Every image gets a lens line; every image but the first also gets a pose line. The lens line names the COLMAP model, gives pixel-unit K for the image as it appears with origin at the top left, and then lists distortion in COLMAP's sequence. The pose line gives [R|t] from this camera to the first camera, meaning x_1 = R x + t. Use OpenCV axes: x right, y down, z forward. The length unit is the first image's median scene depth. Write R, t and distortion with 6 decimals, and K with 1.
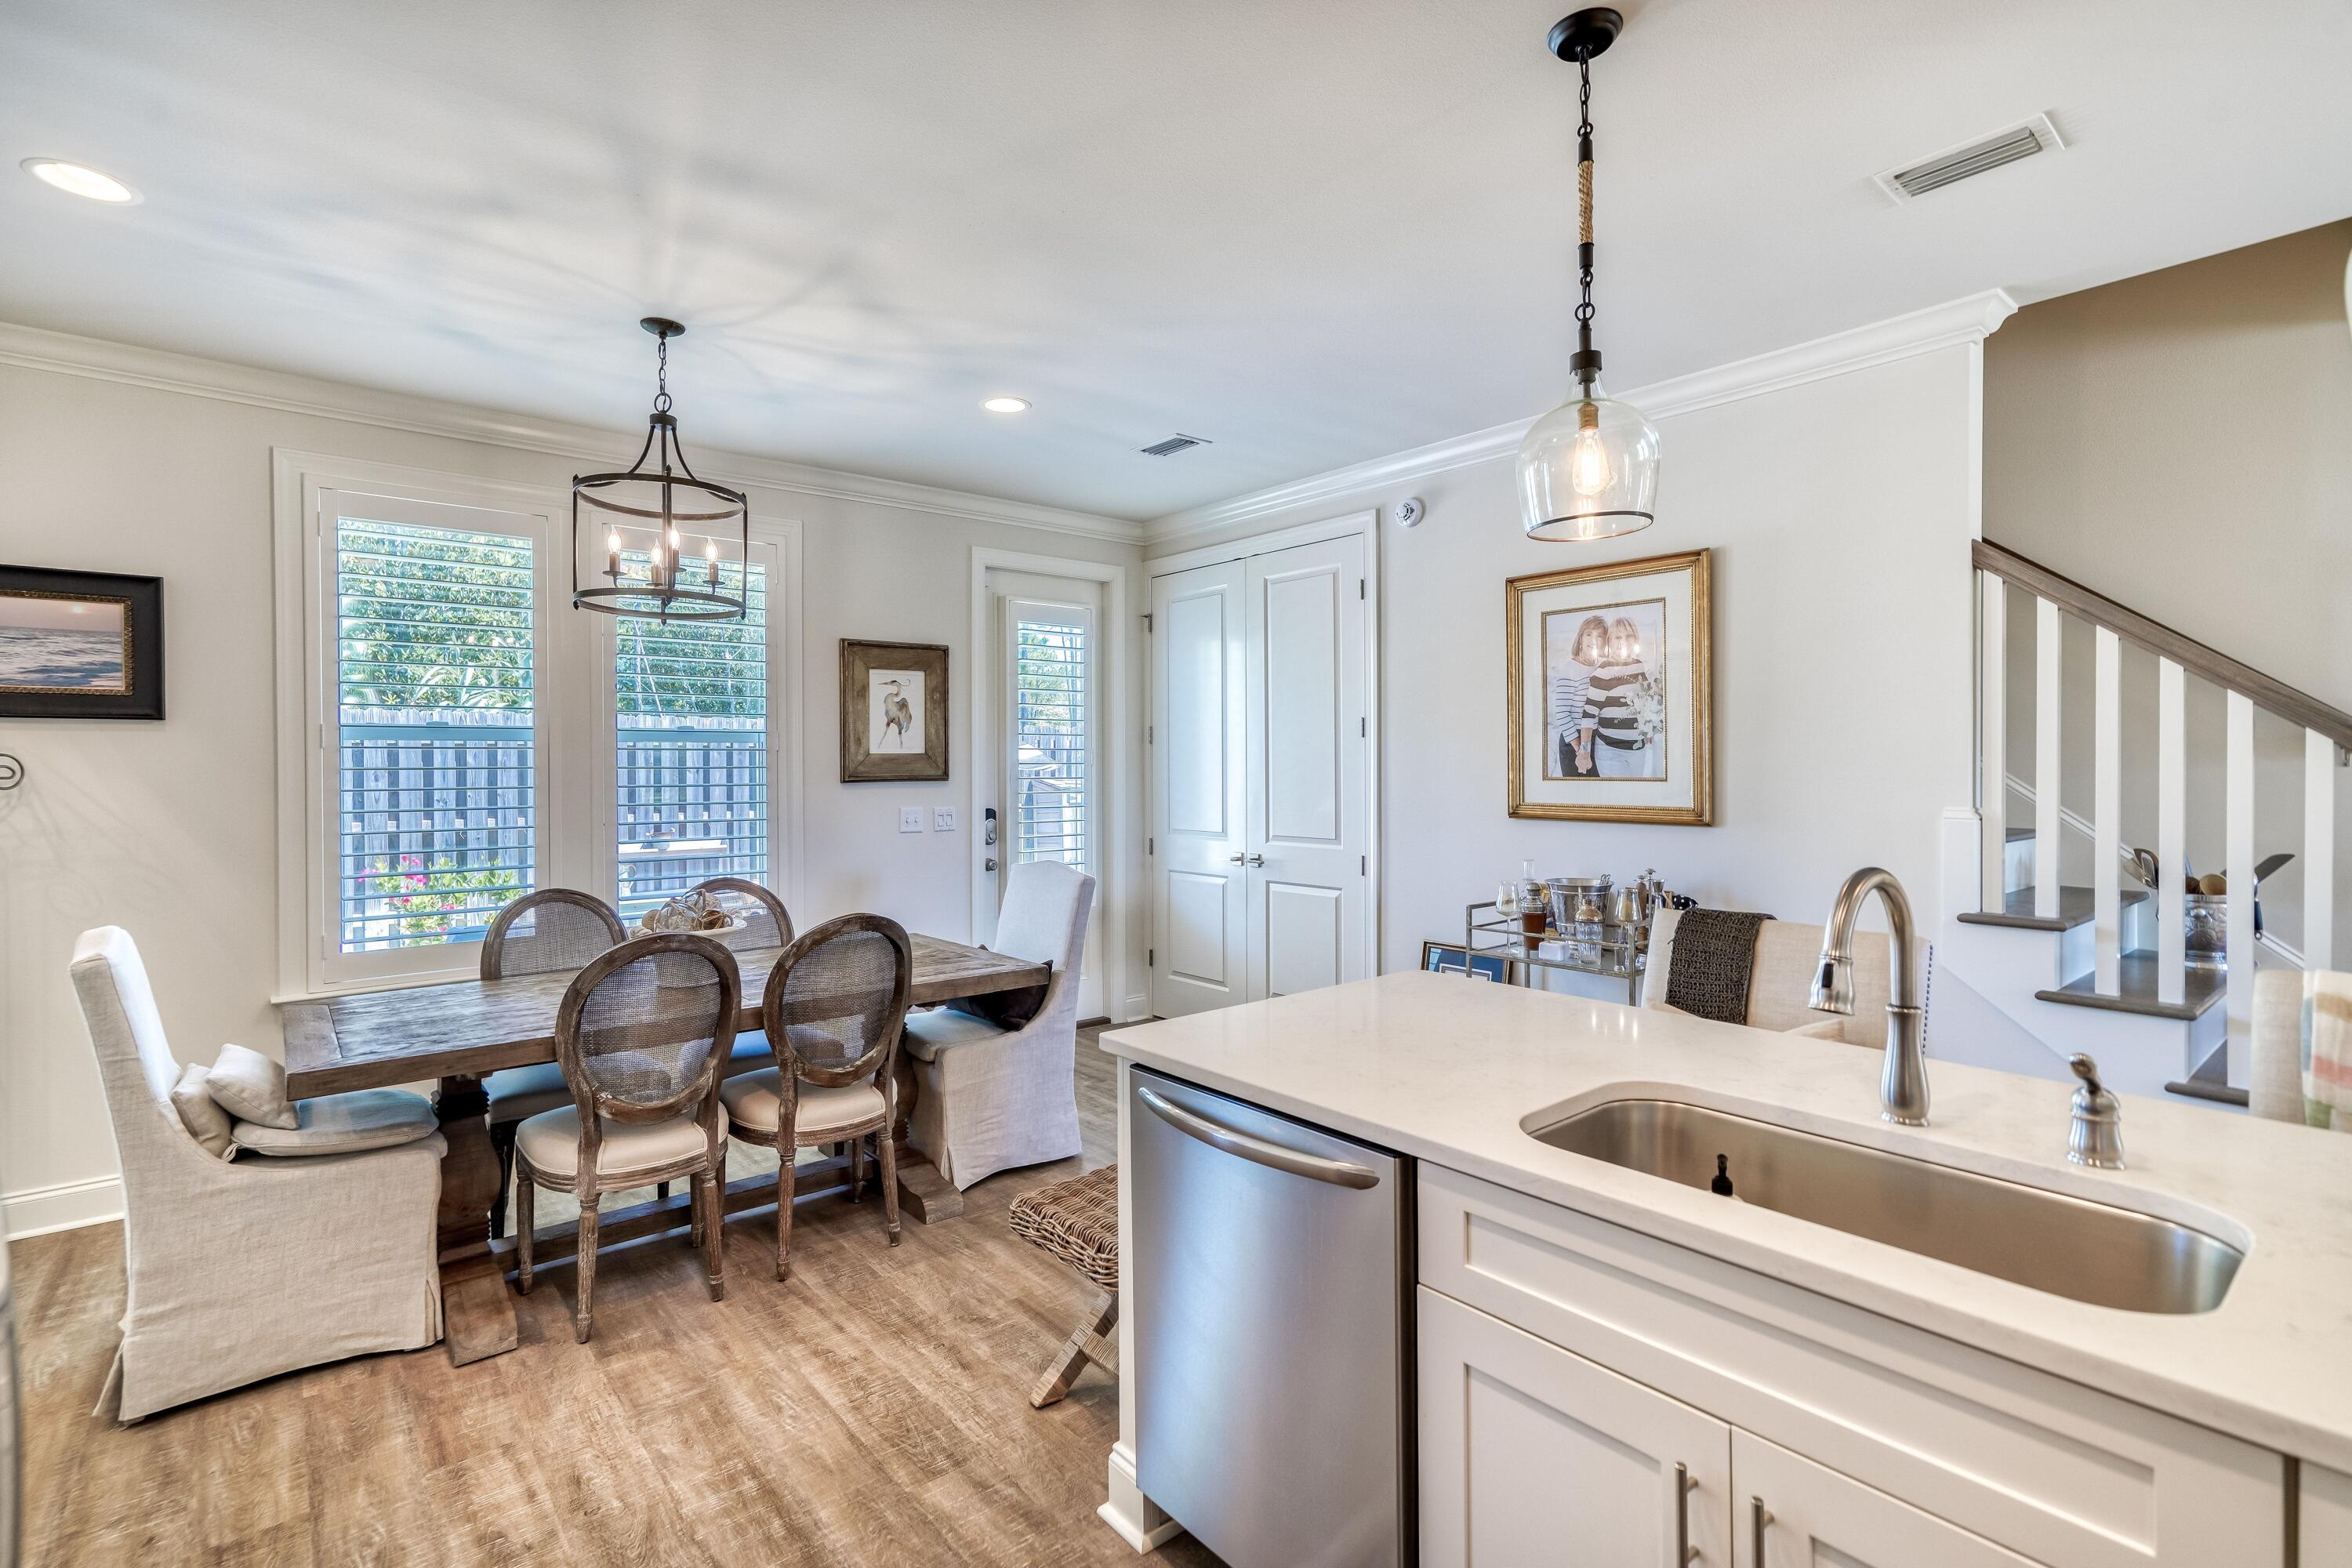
lens RADIAL K [[1092.8, 0, 1186.4], [0, 1092.8, 777.4], [0, 0, 1]] dist [0.000916, 0.007010]
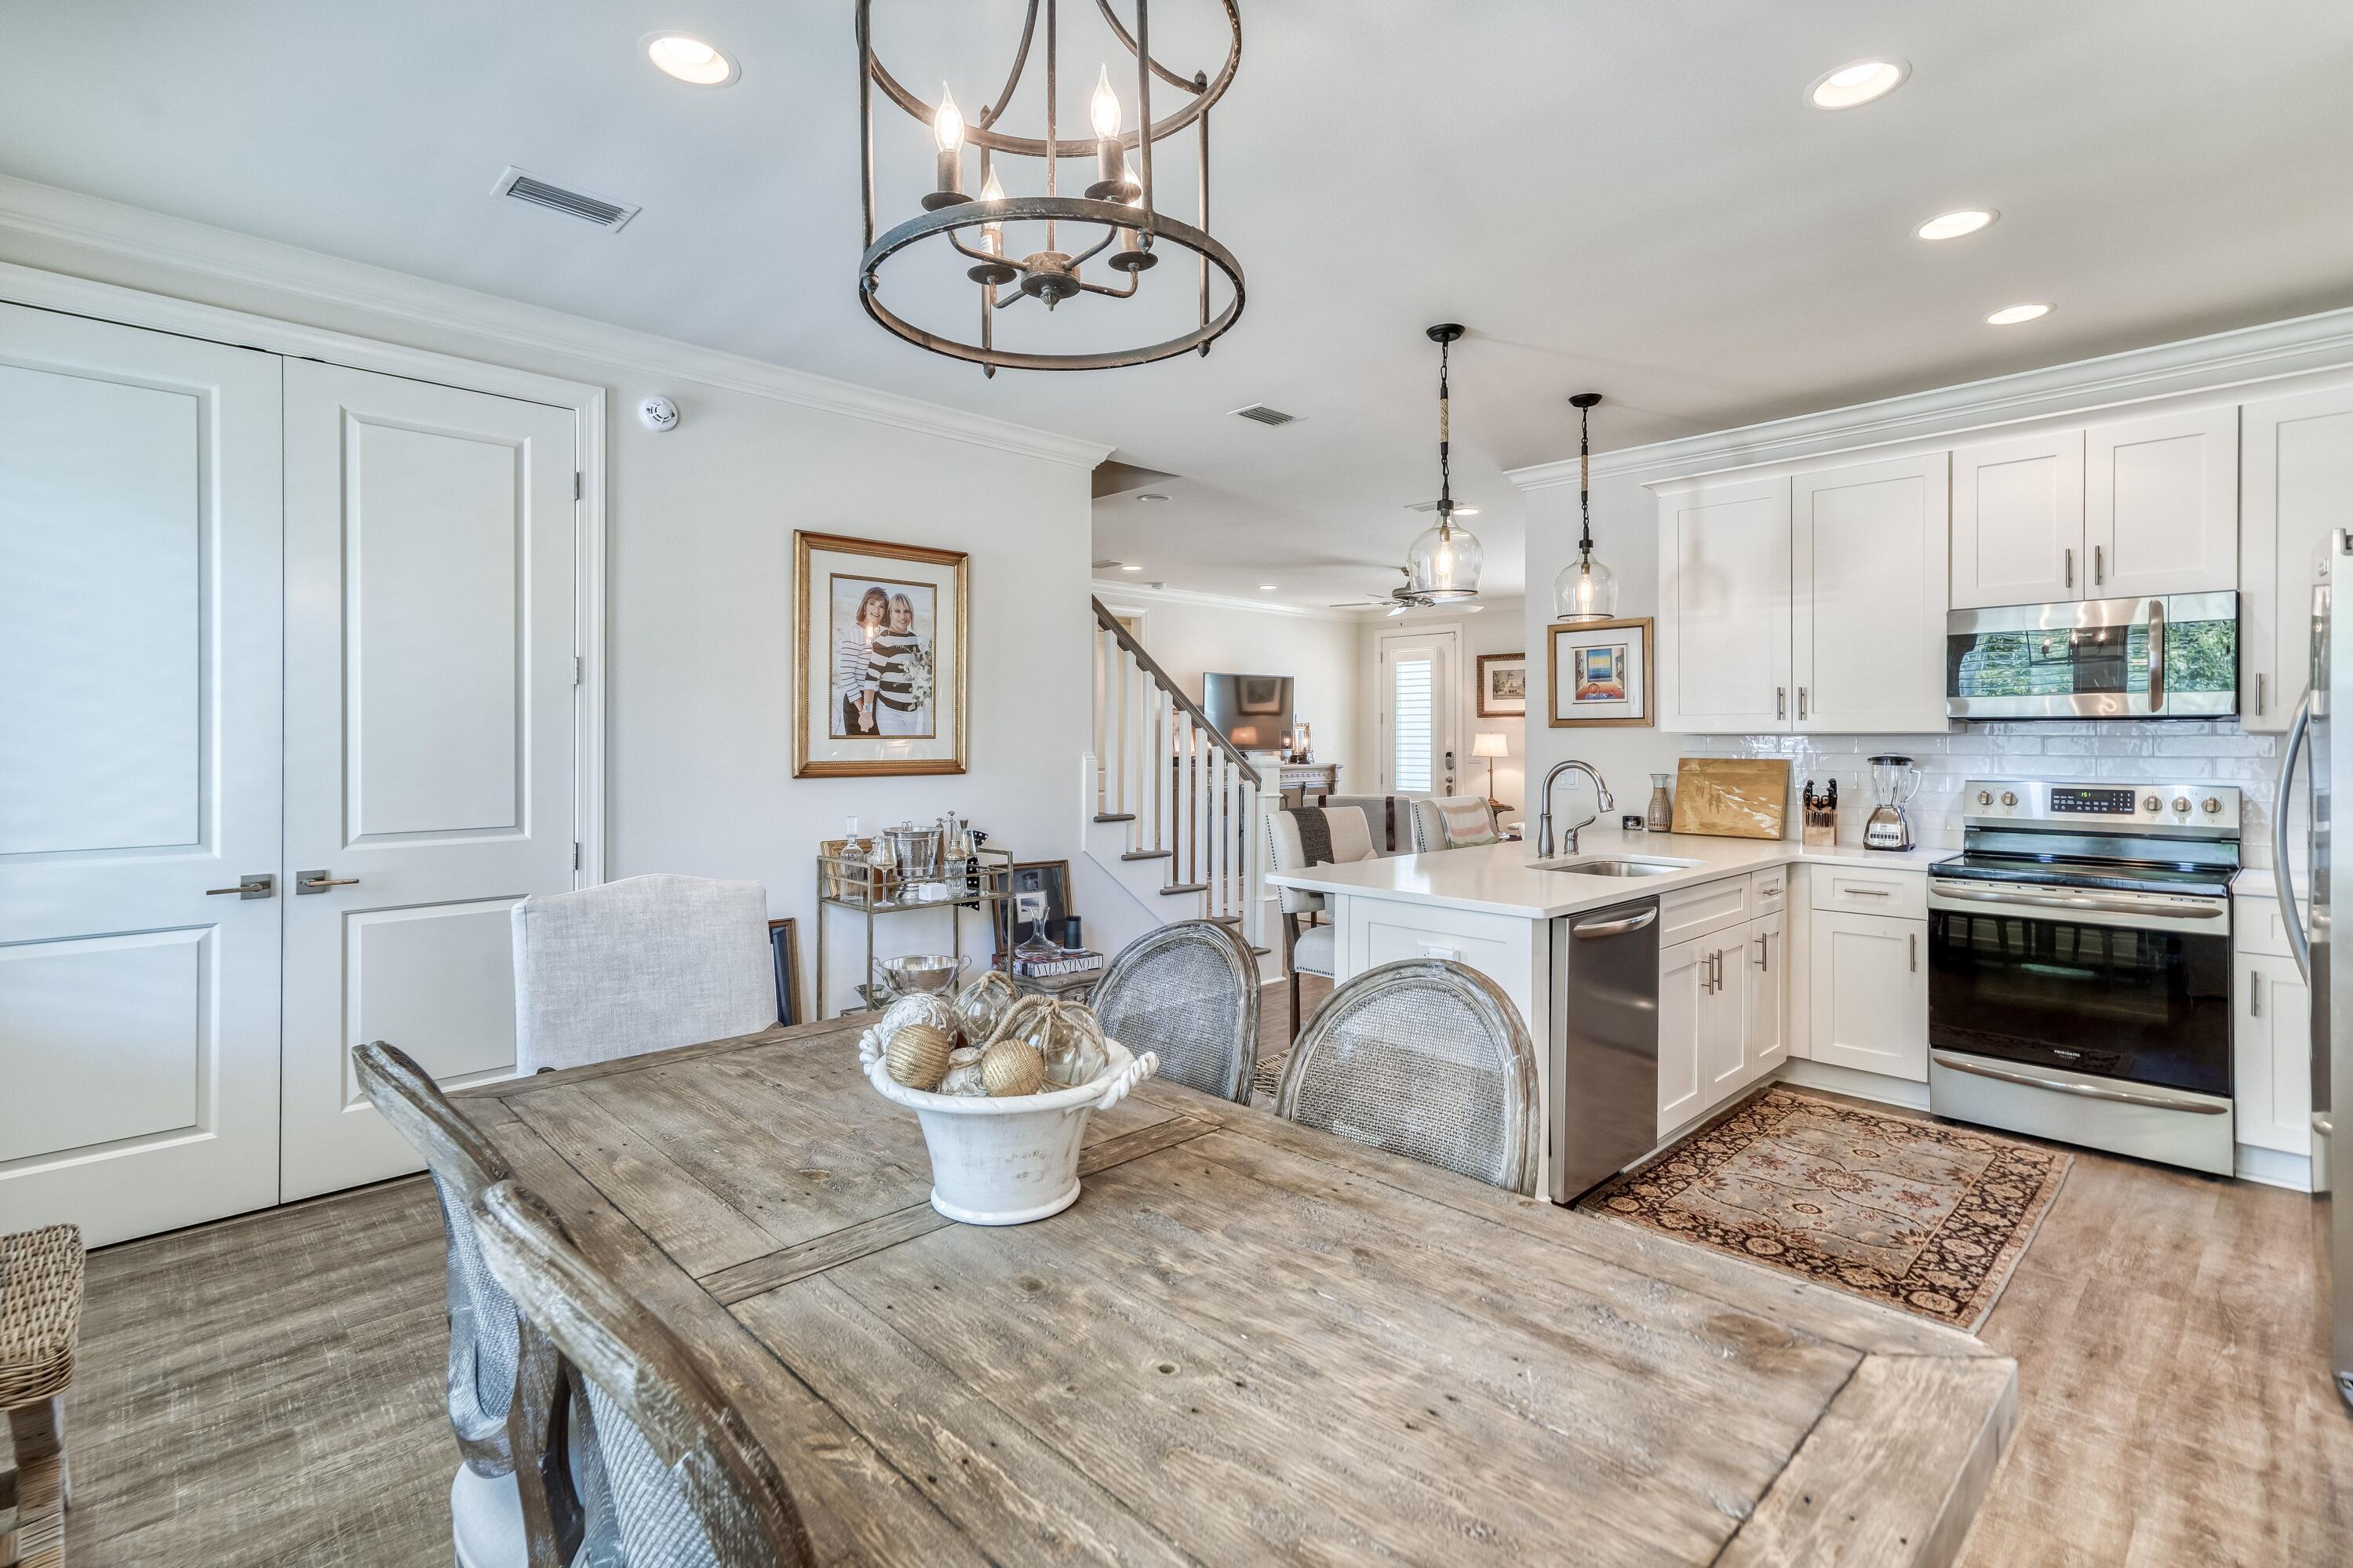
lens RADIAL K [[1093.1, 0, 1123.1], [0, 1093.1, 737.4], [0, 0, 1]] dist [0.000916, 0.007010]
pose [[-0.039320, 0.005060, 0.999214, -0.637612], [0.013360, 0.999900, -0.004538, 0.008799], [-0.999137, 0.013171, -0.039384, 0.701919]]
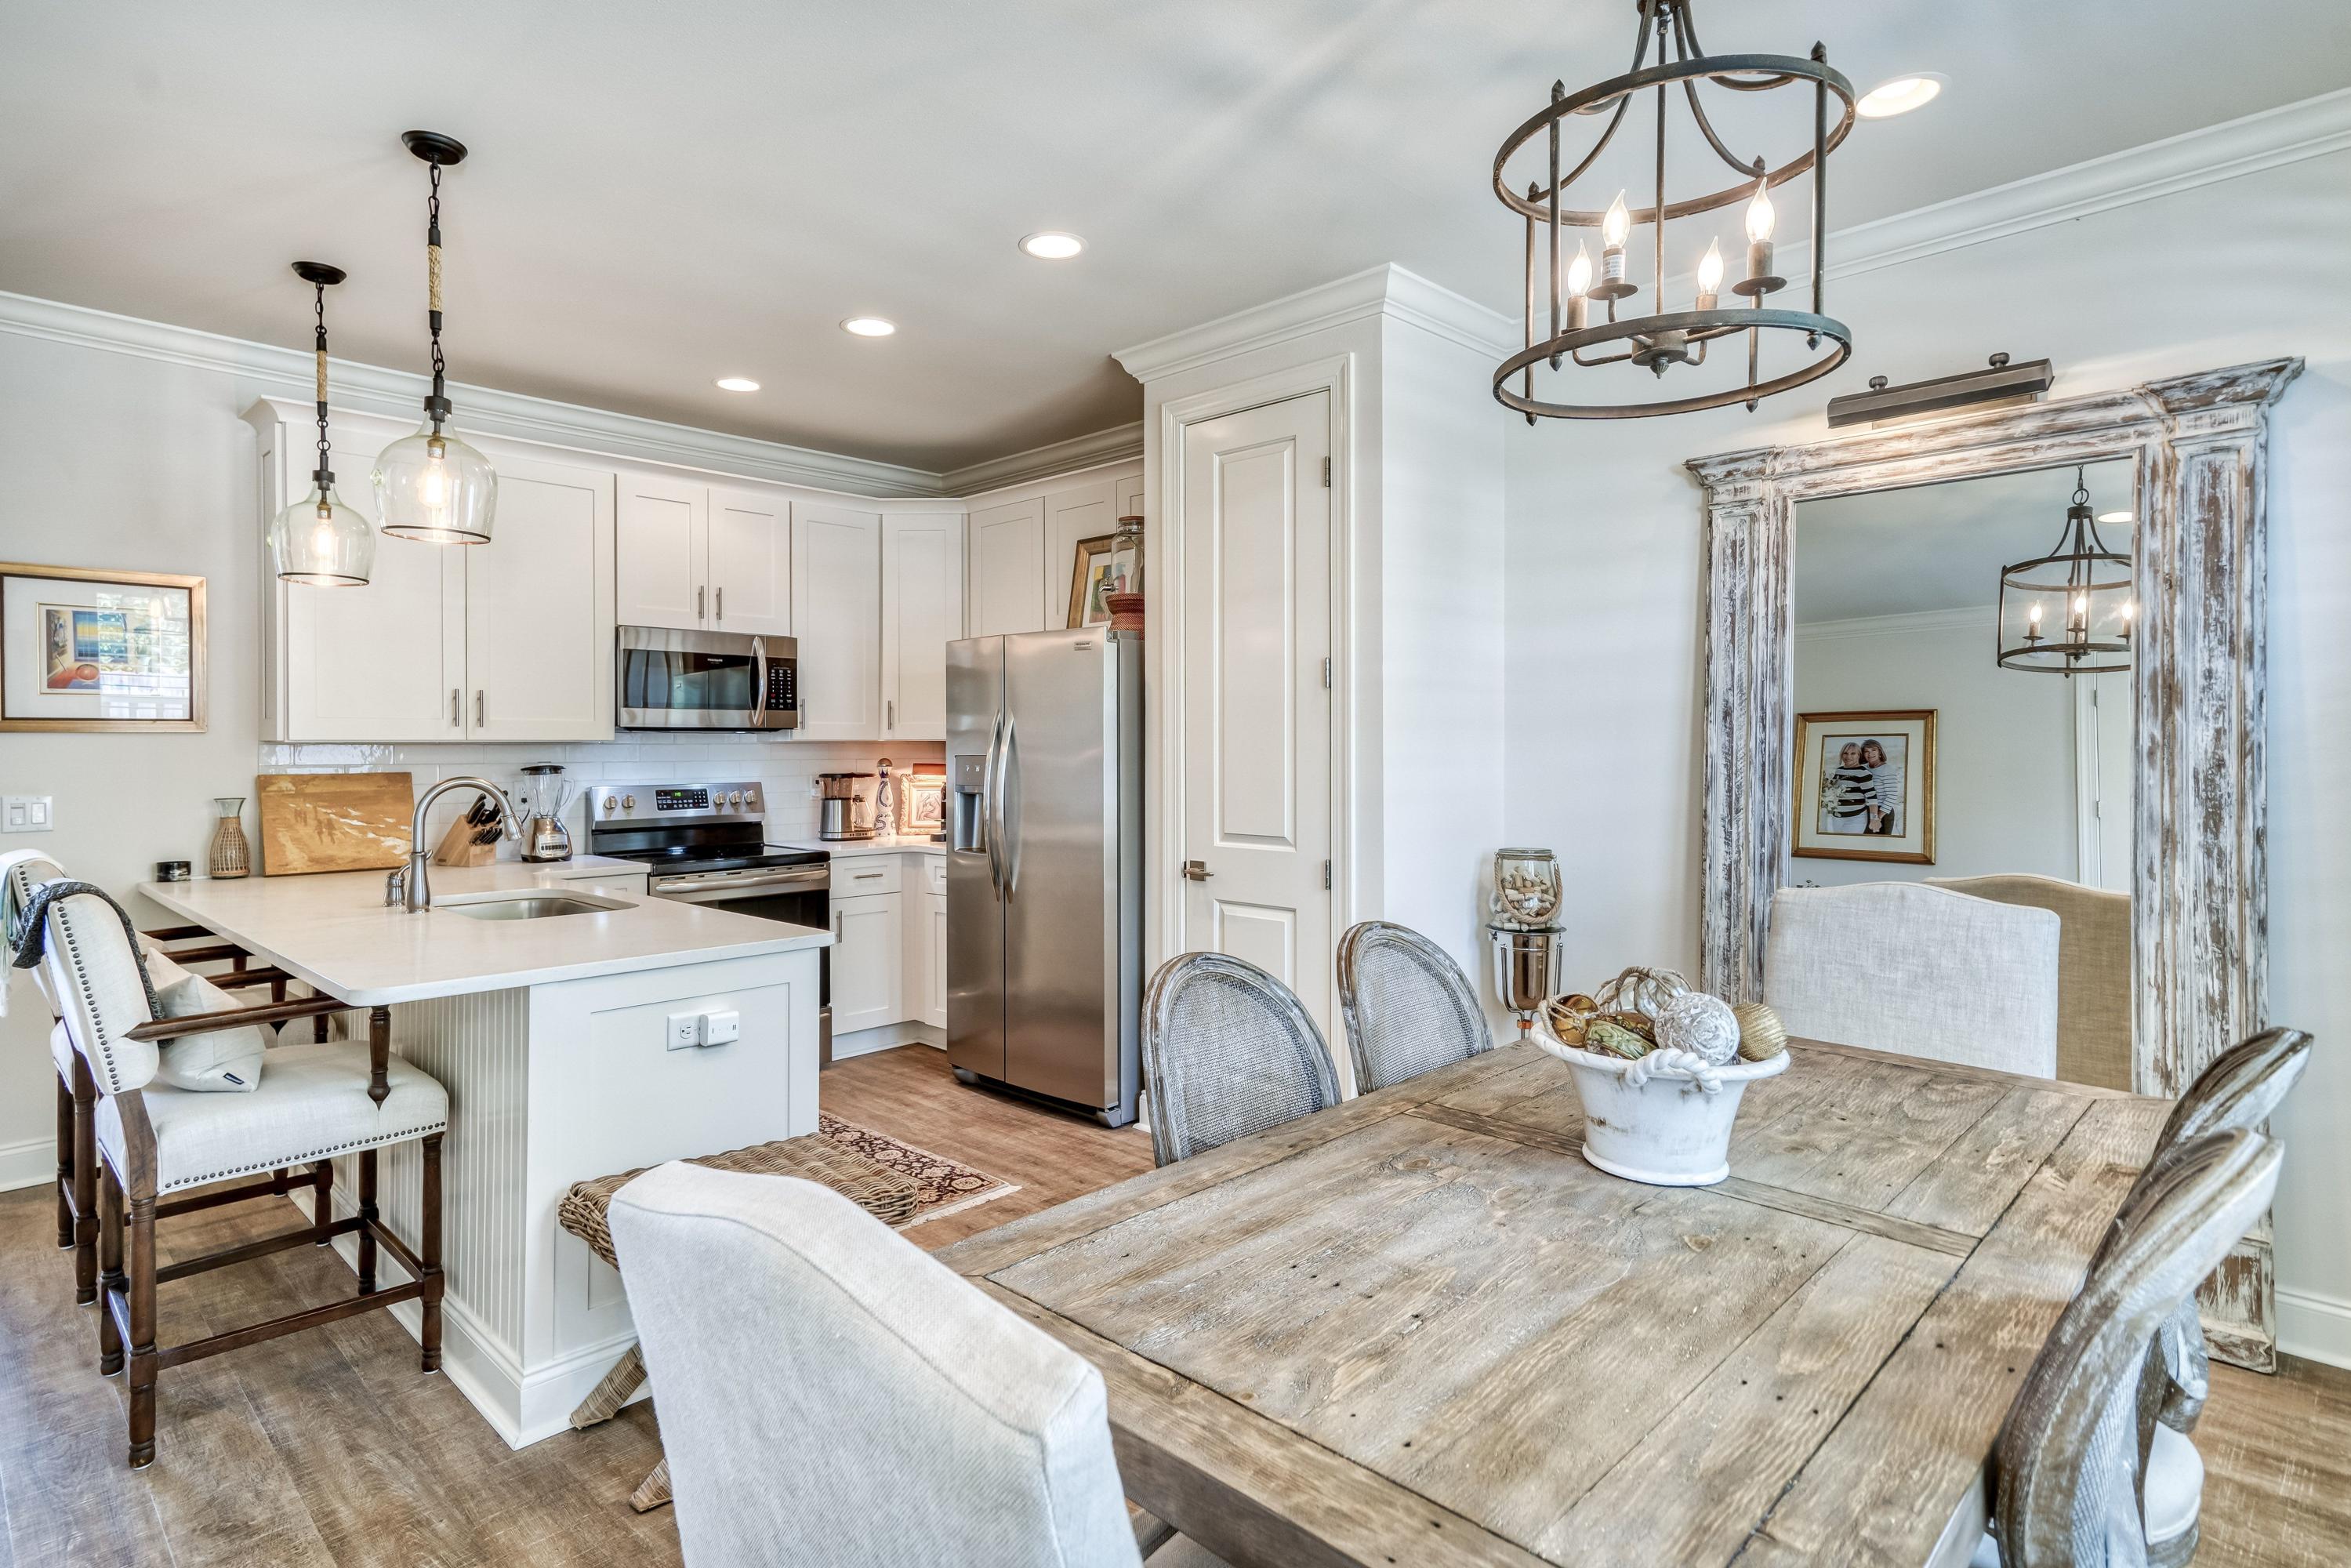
lens RADIAL K [[1219.2, 0, 1168.8], [0, 1219.2, 744.8], [0, 0, 1]] dist [0.021799, 0.008311]
pose [[-0.995716, 0.007481, -0.092163, -0.145870], [0.006171, 0.999876, 0.014490, 0.000461], [0.092260, 0.013859, -0.995639, 1.084541]]
